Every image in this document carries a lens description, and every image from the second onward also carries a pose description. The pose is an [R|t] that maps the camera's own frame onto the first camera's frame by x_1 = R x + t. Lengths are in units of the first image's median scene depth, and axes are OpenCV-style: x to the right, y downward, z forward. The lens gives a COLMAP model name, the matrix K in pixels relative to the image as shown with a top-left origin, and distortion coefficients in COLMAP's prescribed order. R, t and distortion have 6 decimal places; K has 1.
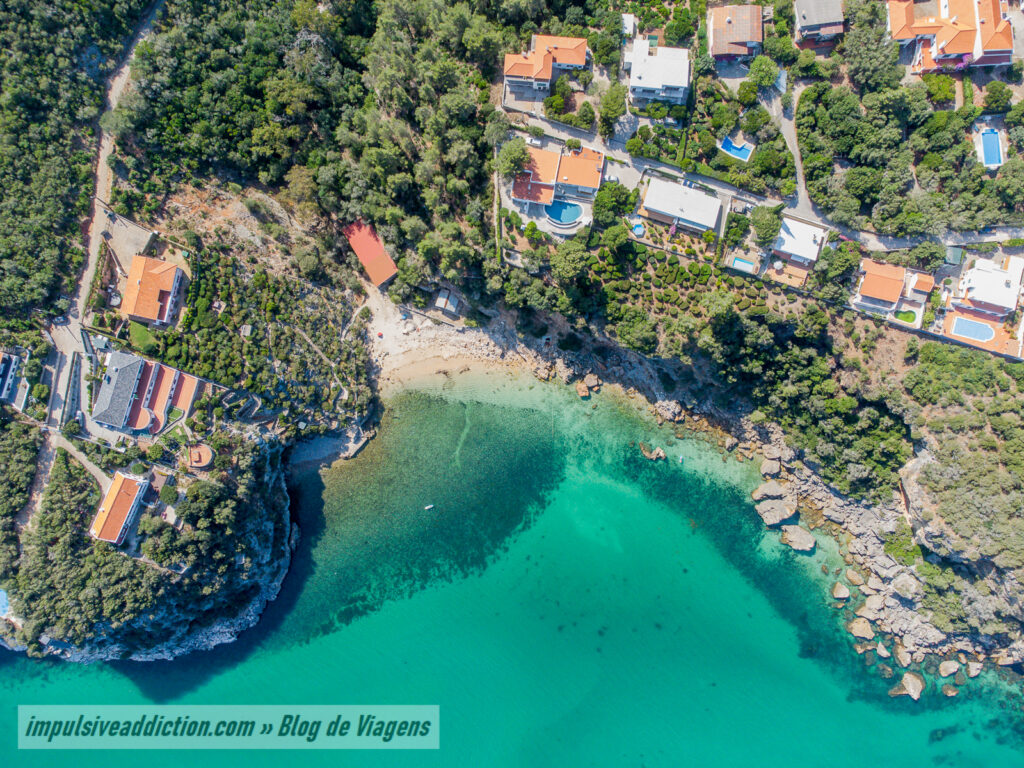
lens RADIAL K [[760.6, 0, 507.8], [0, 760.6, 386.3], [0, 0, 1]] dist [0.008075, 0.017793]
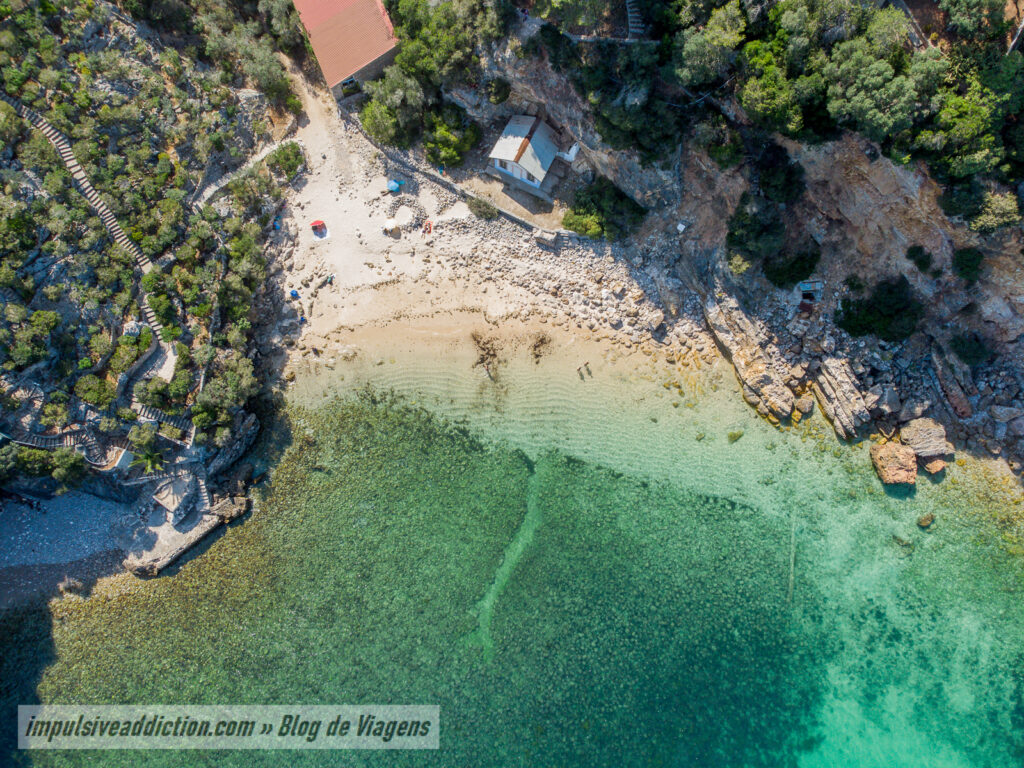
lens RADIAL K [[760.6, 0, 507.8], [0, 760.6, 386.3], [0, 0, 1]] dist [0.008075, 0.017793]
pose [[0.990155, 0.138246, -0.021944, -0.069898], [-0.139959, 0.975256, -0.171136, 0.056416], [-0.002258, 0.172522, 0.985003, 0.730779]]
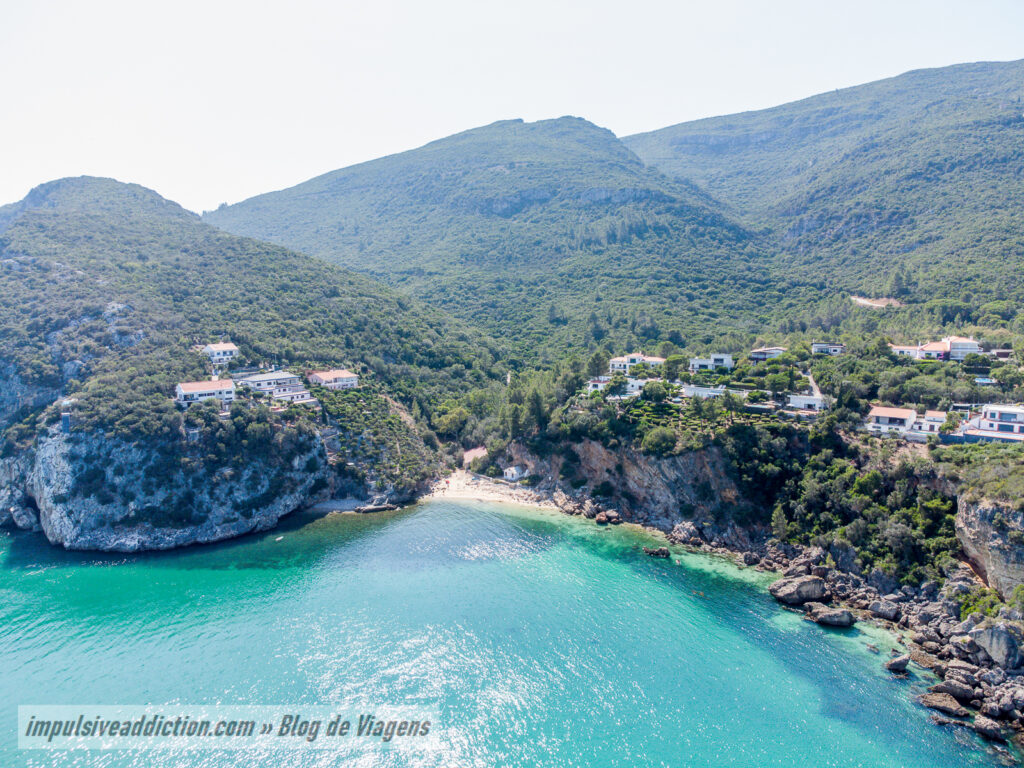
lens RADIAL K [[760.6, 0, 507.8], [0, 760.6, 386.3], [0, 0, 1]] dist [0.008075, 0.017793]
pose [[0.904666, 0.059819, -0.421901, 0.425877], [-0.425626, 0.174542, -0.887906, 0.968282], [0.020526, 0.982831, 0.183363, 0.711144]]
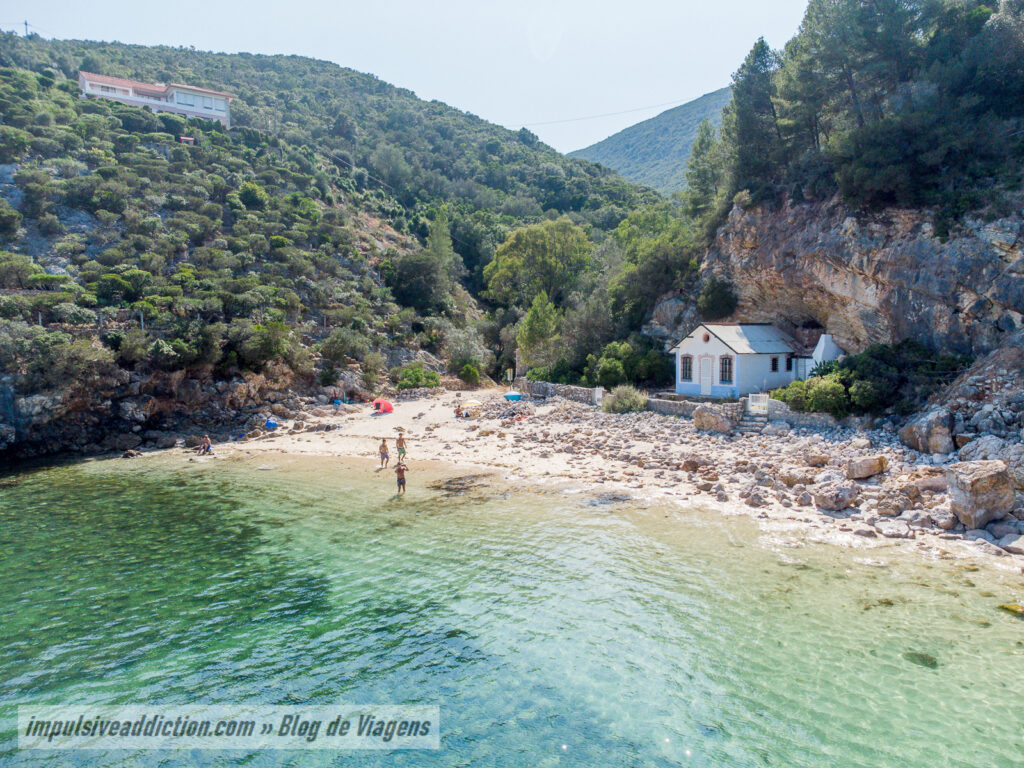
lens RADIAL K [[760.6, 0, 507.8], [0, 760.6, 386.3], [0, 0, 1]] dist [0.008075, 0.017793]
pose [[0.726114, 0.049907, -0.685761, 0.012858], [-0.686835, 0.098883, -0.720055, 0.070592], [0.031874, 0.993847, 0.106078, 1.063880]]
